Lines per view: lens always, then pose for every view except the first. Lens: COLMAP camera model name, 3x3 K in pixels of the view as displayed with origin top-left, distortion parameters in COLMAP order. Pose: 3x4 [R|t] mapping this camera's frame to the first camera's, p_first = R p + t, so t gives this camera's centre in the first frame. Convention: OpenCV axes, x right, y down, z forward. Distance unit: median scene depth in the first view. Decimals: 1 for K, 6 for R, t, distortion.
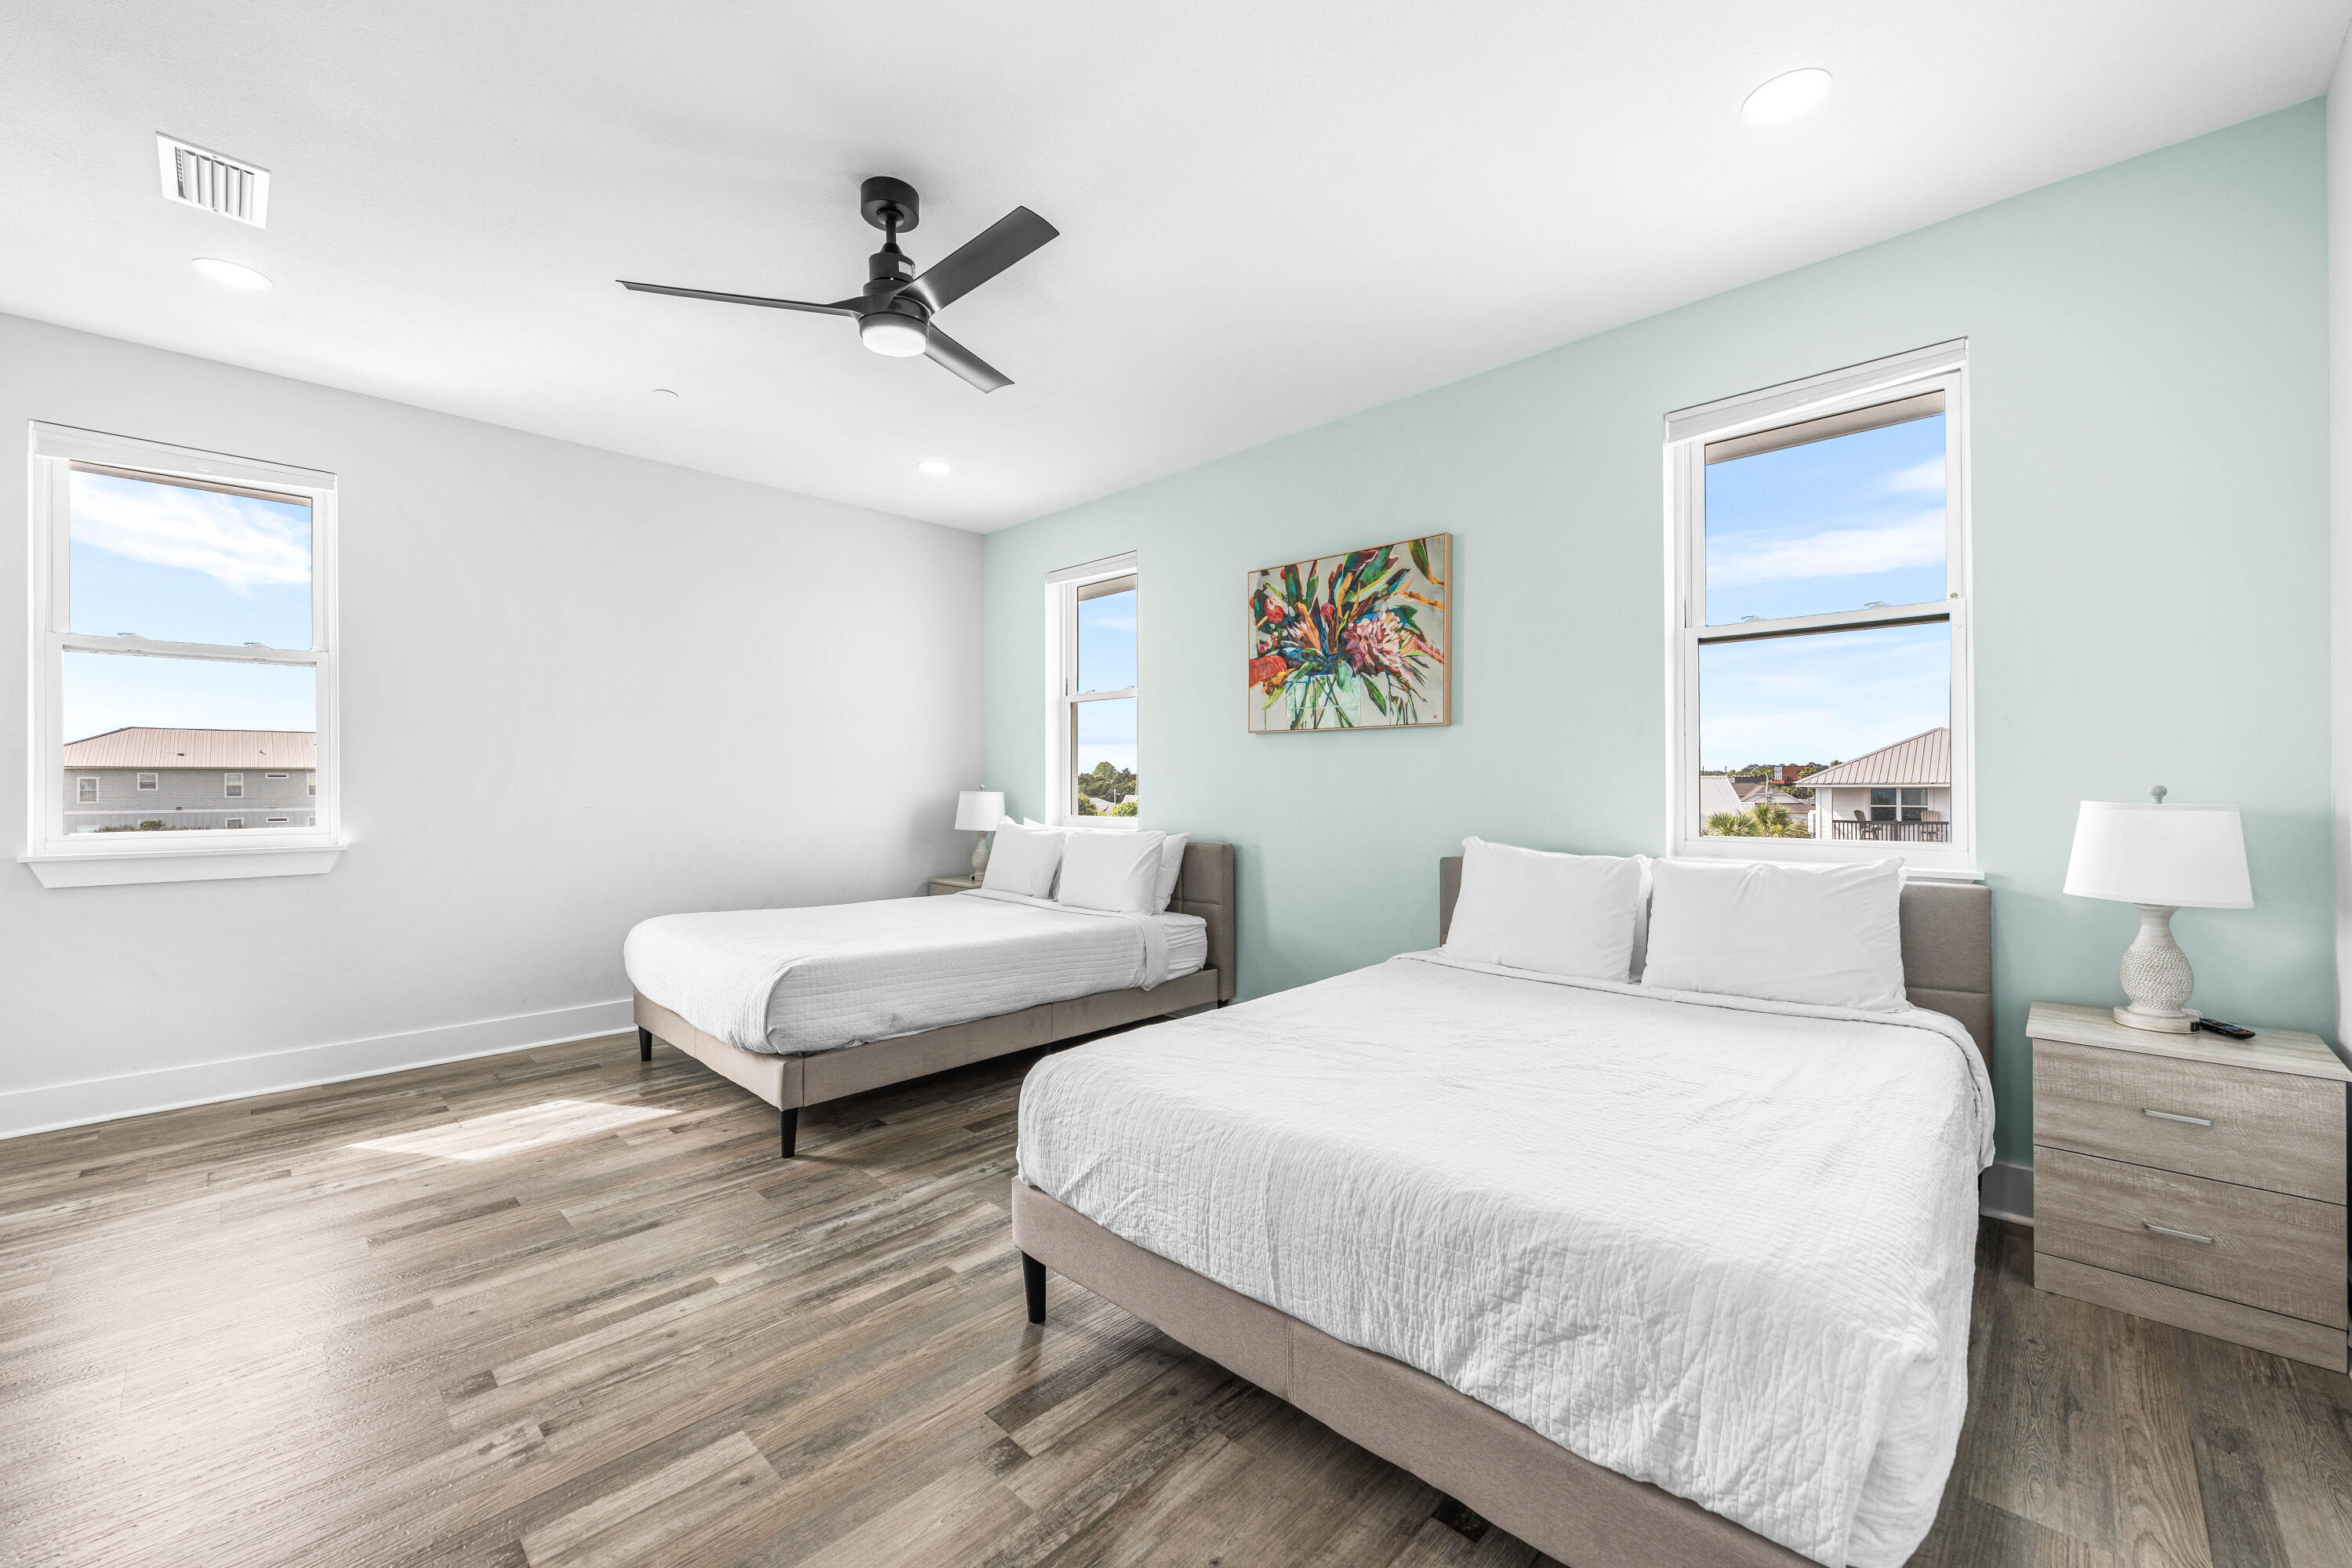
lens RADIAL K [[907.4, 0, 1176.0], [0, 907.4, 777.0], [0, 0, 1]] dist [-0.001639, 0.000124]
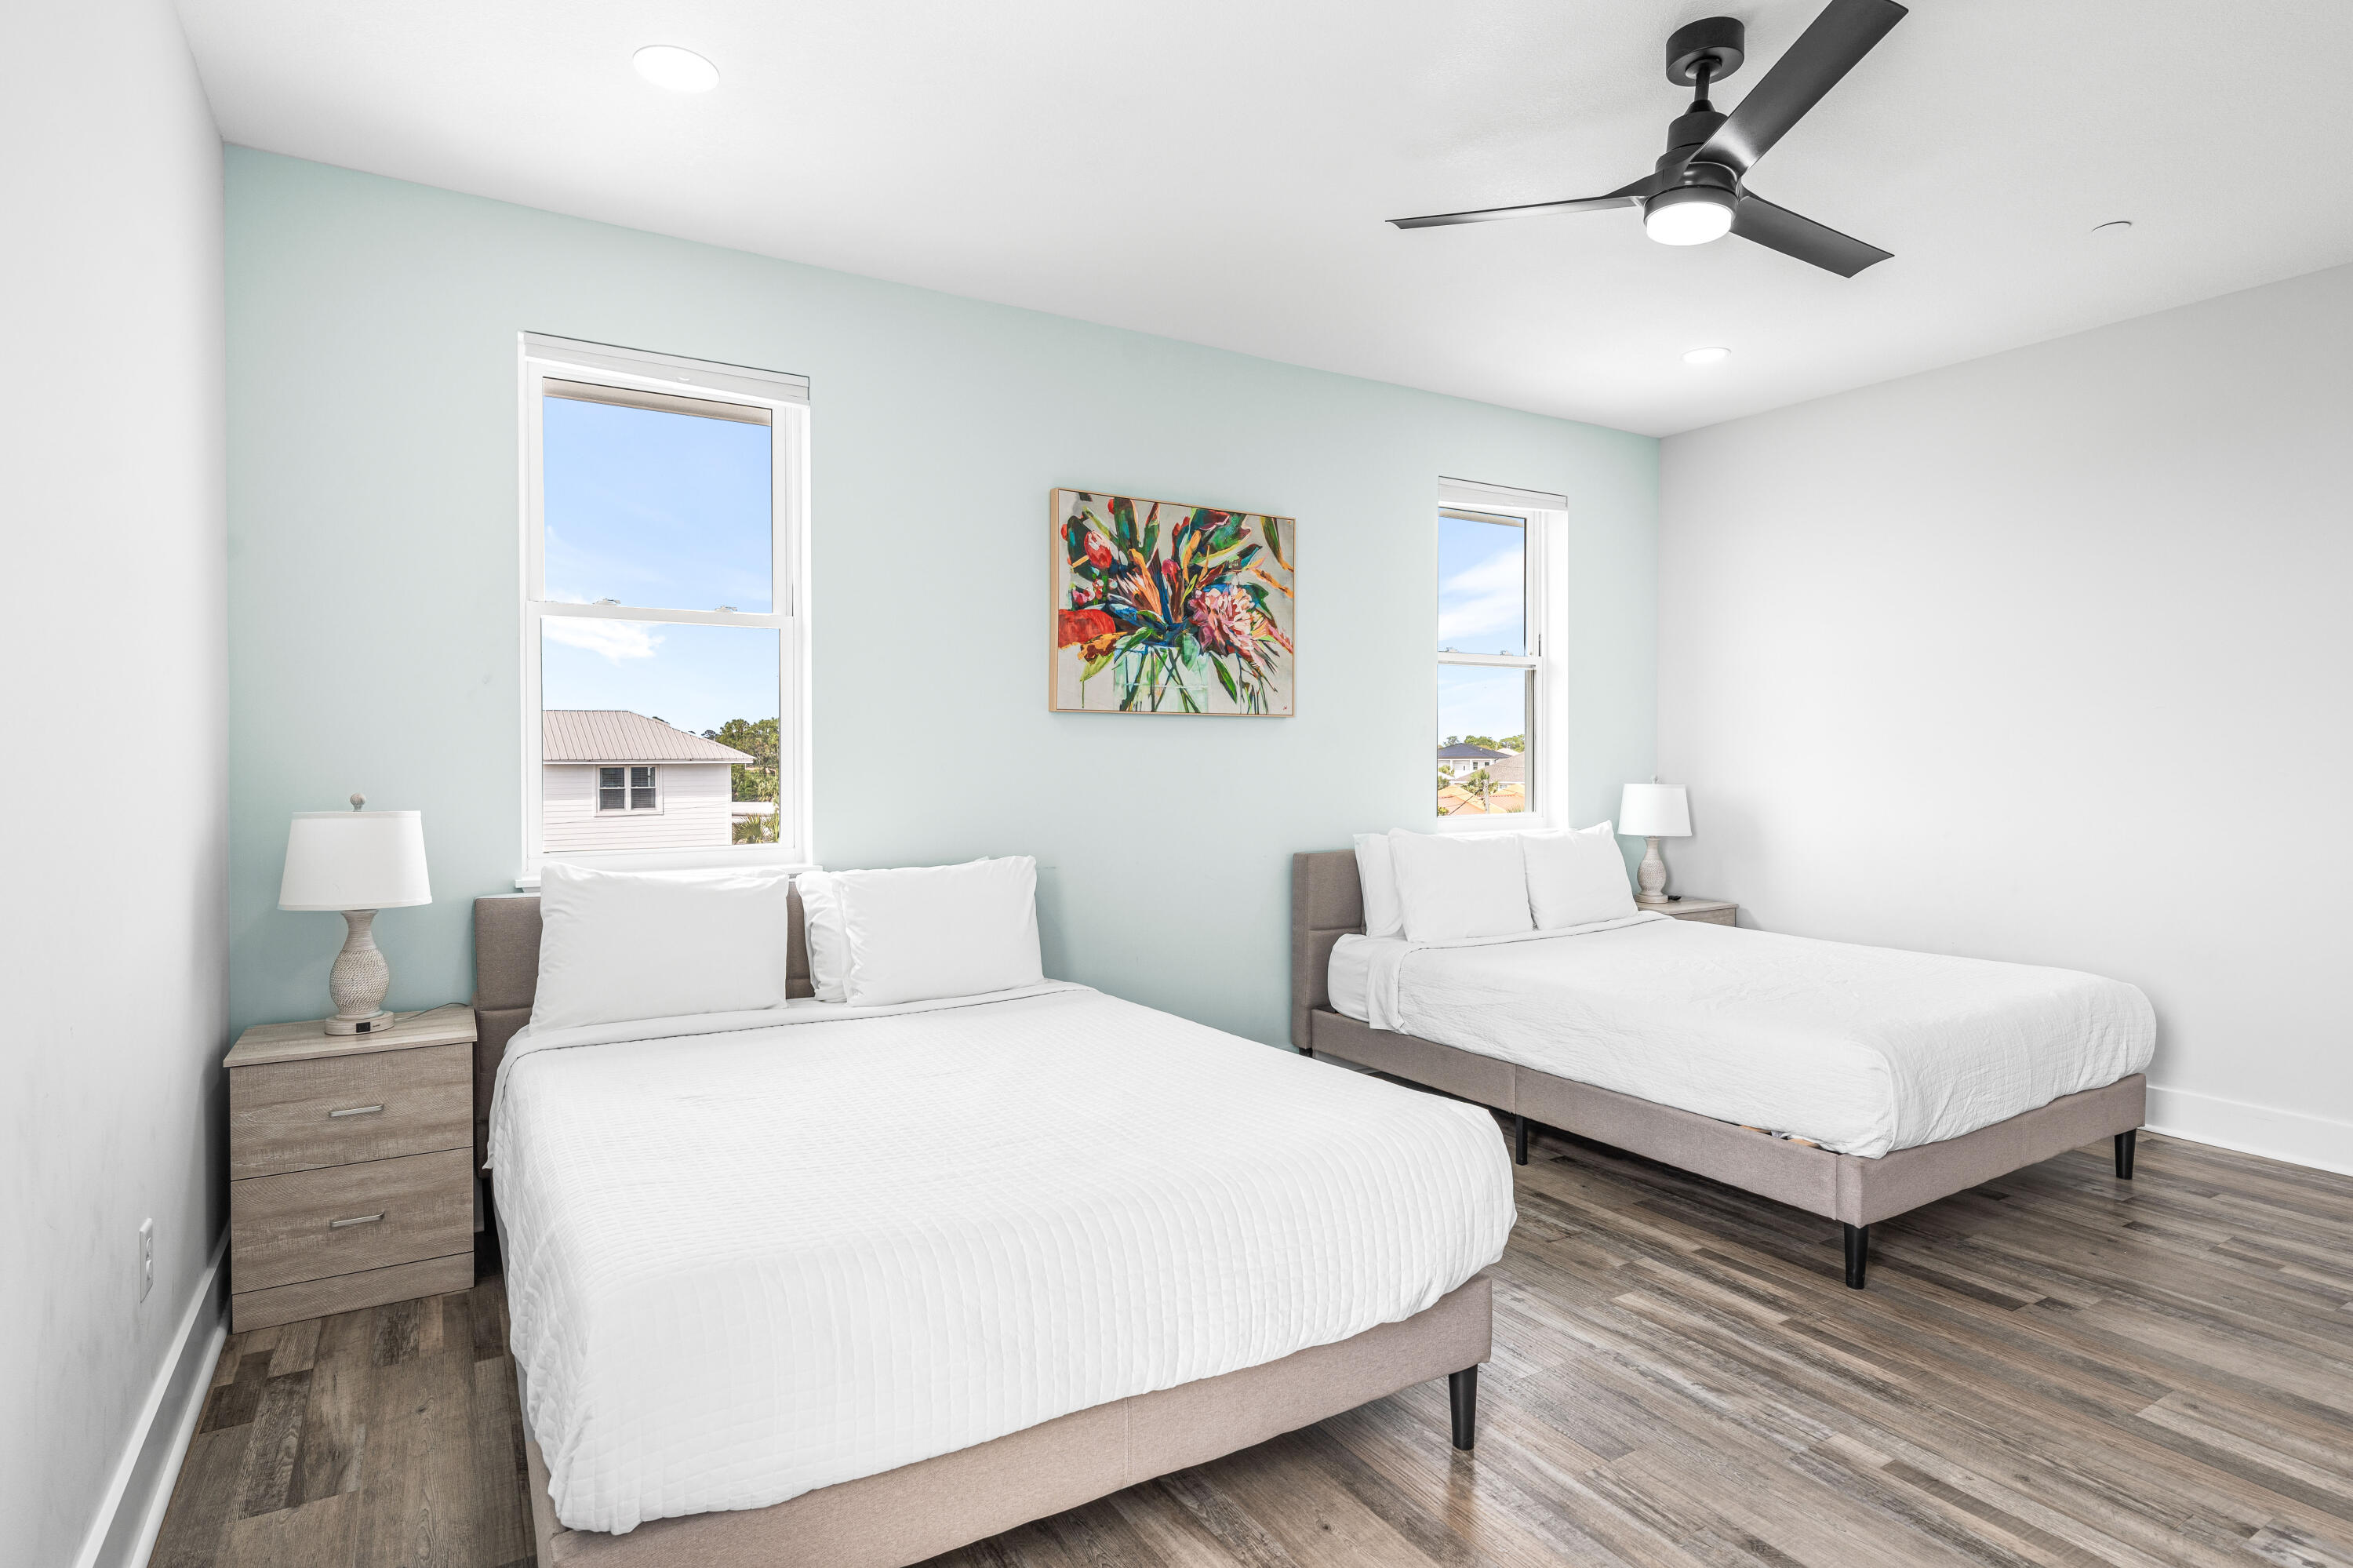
lens RADIAL K [[1222.8, 0, 1125.0], [0, 1222.8, 763.7], [0, 0, 1]] dist [-0.000087, 0.001960]
pose [[0.272206, -0.006805, 0.962215, -0.936485], [-0.006187, 0.999942, 0.008822, -0.017041], [-0.962219, -0.008355, 0.272148, 0.757733]]
